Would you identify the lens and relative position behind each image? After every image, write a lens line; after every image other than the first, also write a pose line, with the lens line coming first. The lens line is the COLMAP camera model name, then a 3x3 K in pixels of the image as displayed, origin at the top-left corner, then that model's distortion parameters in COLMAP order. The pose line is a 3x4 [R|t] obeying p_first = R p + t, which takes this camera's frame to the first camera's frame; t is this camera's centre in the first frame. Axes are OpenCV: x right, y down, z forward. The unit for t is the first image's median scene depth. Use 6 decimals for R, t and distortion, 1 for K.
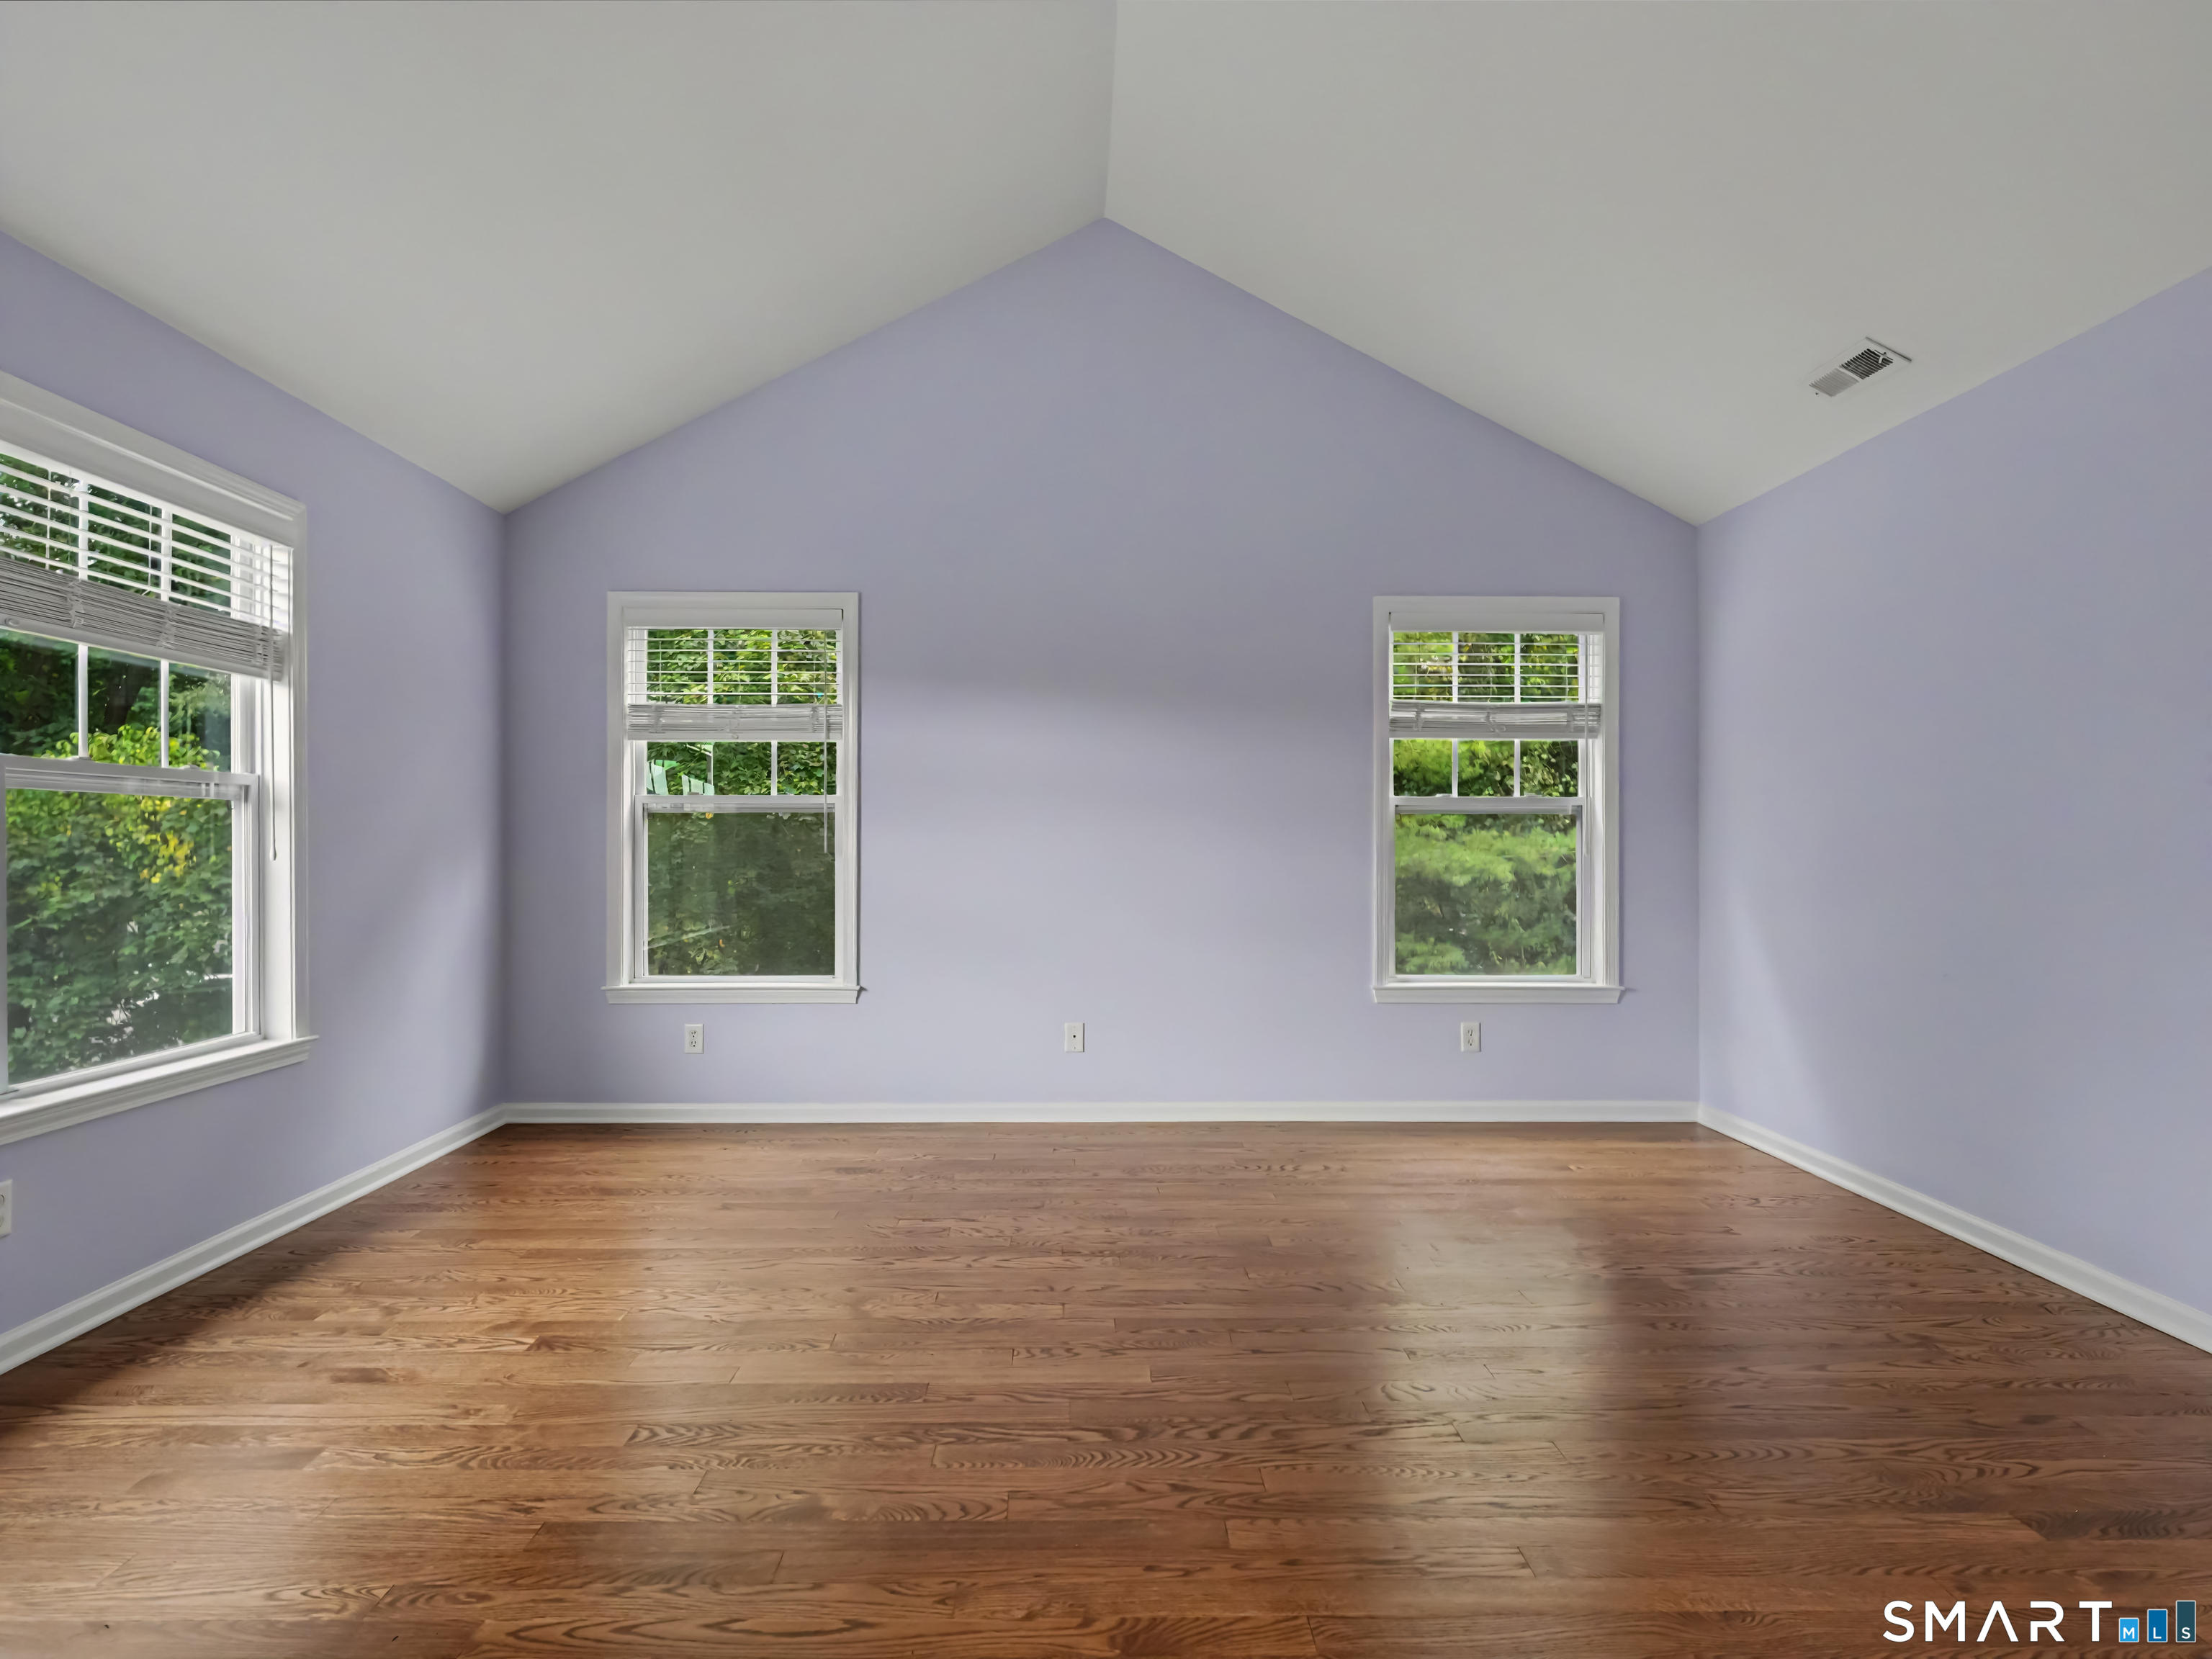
lens RADIAL K [[1187.4, 0, 1110.4], [0, 1187.4, 842.5], [0, 0, 1]] dist [0.005062, -0.002874]
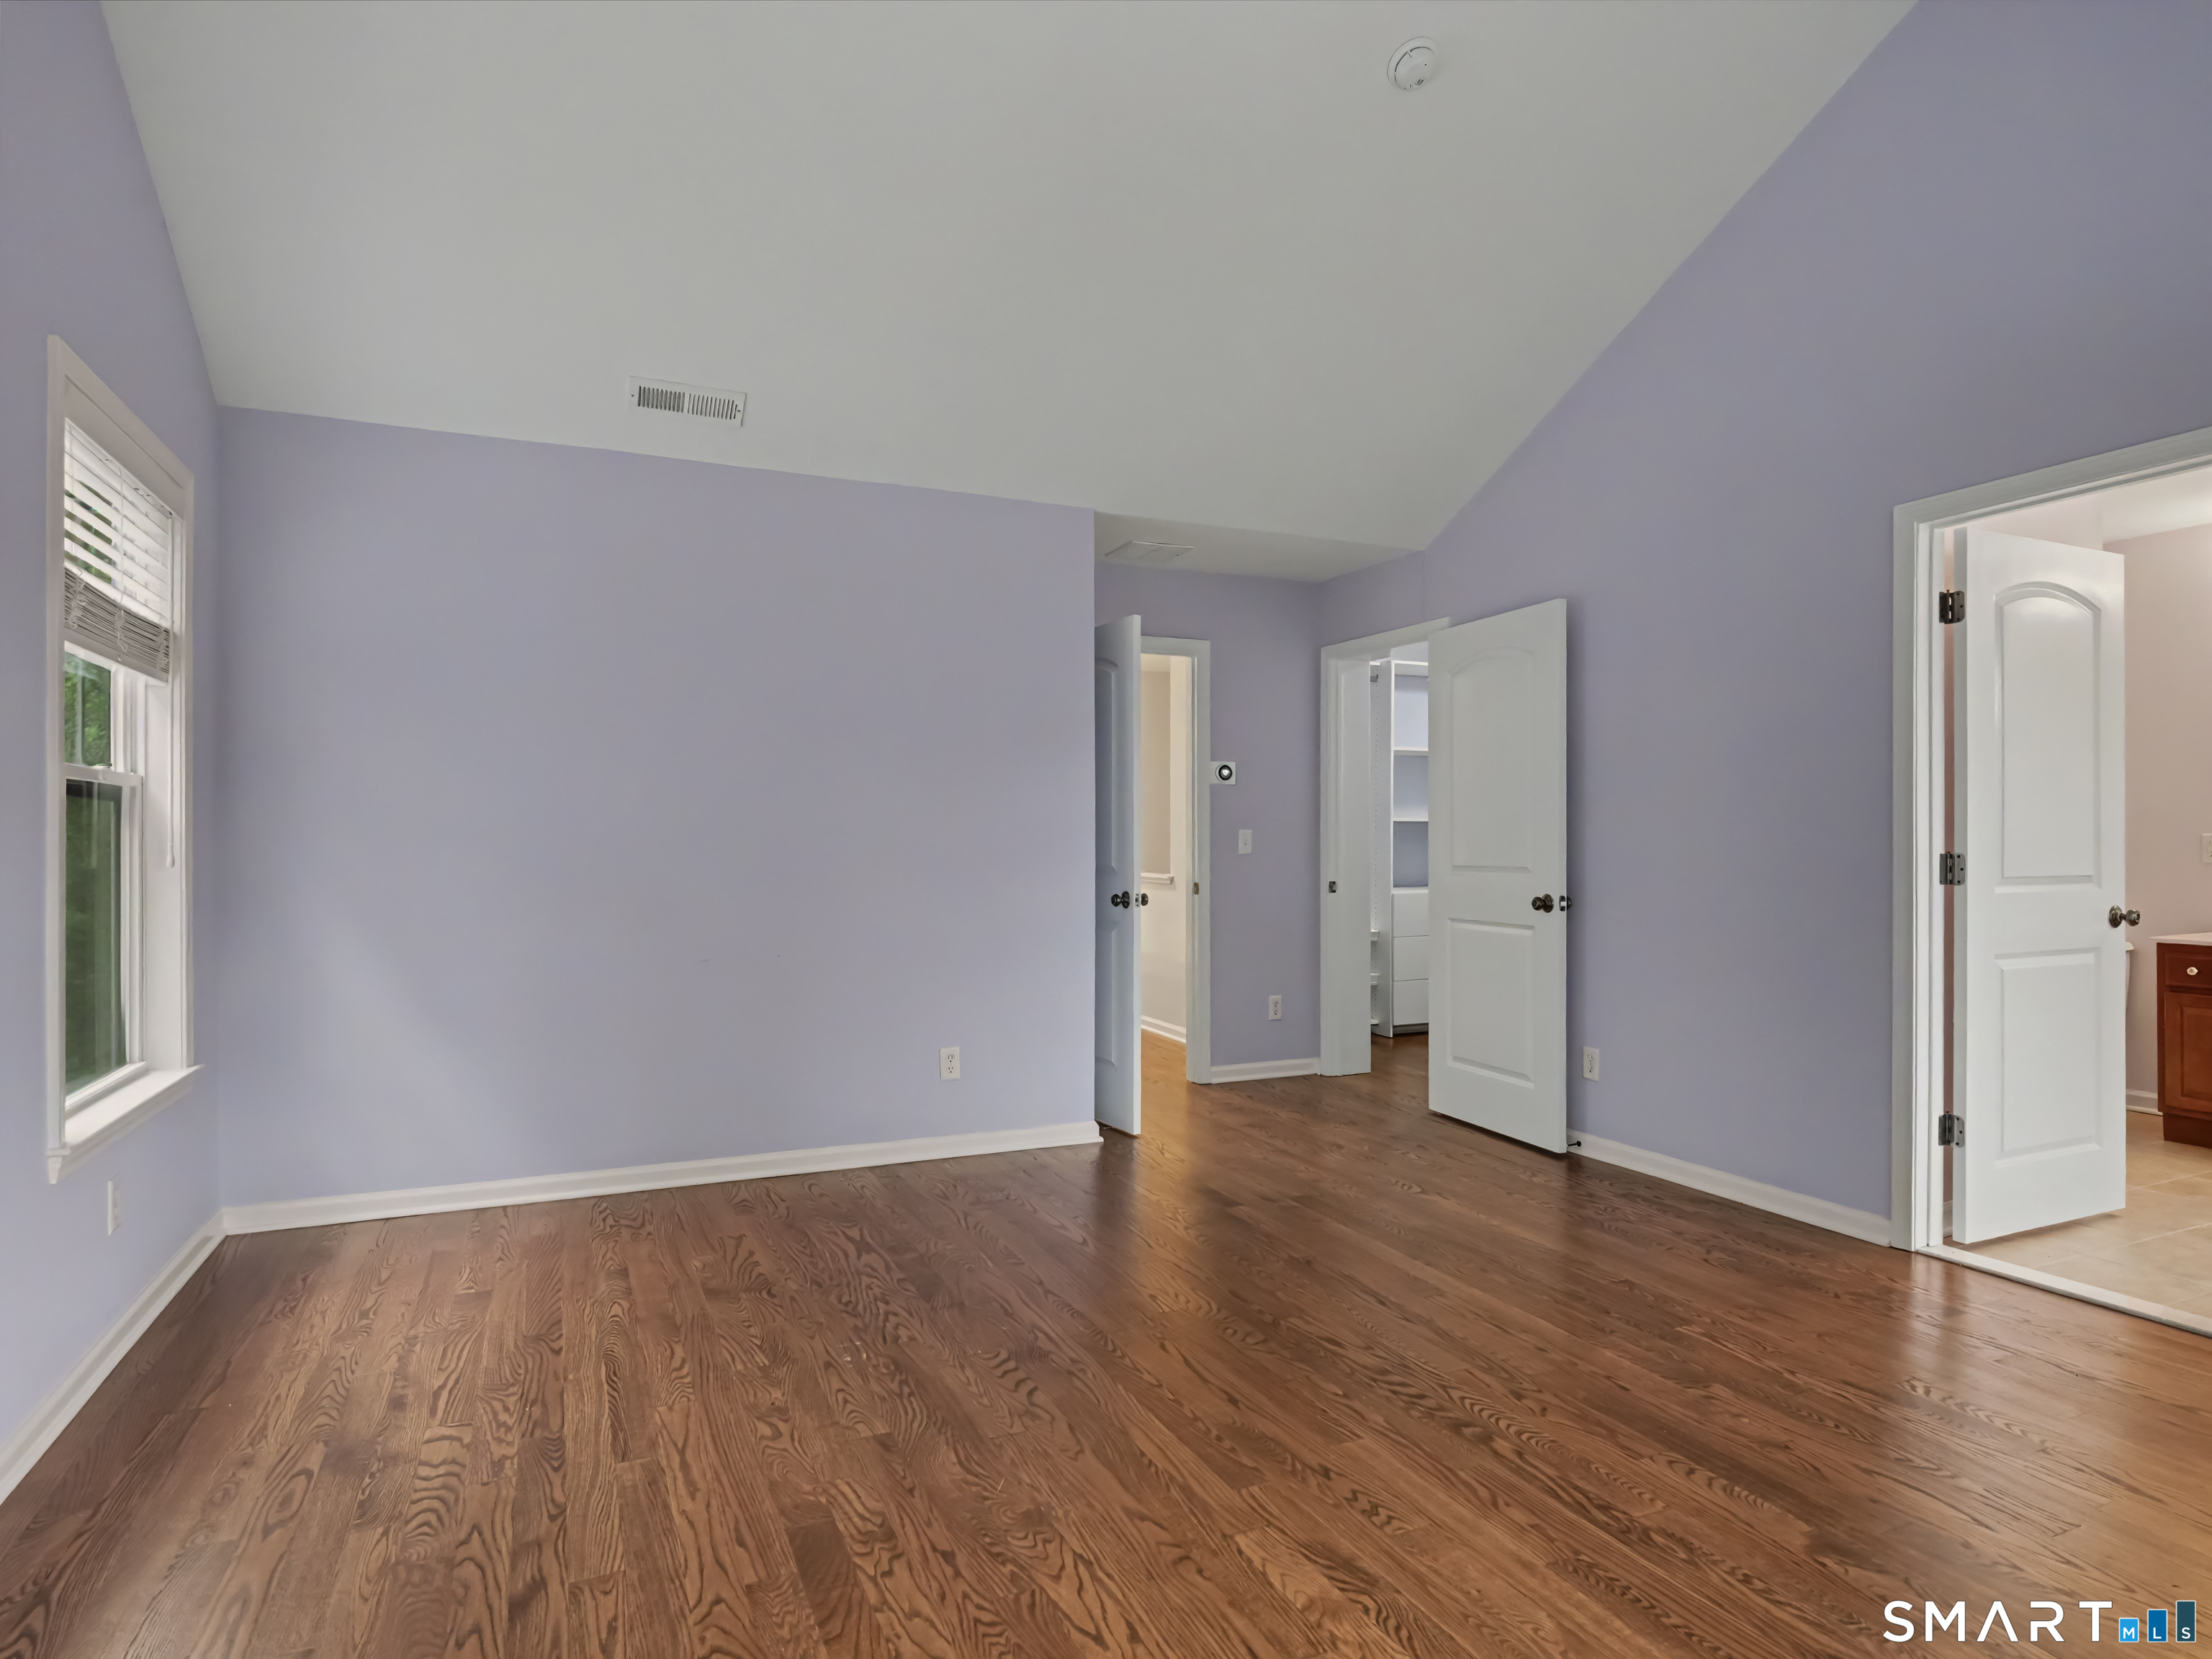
lens RADIAL K [[1236.7, 0, 1098.9], [0, 1236.7, 834.1], [0, 0, 1]] dist [-0.004834, -0.001813]
pose [[-0.385218, 0.004947, 0.922813, -0.554154], [-0.000542, 0.999984, -0.005587, -0.004010], [-0.922826, -0.002652, -0.385209, 1.125833]]
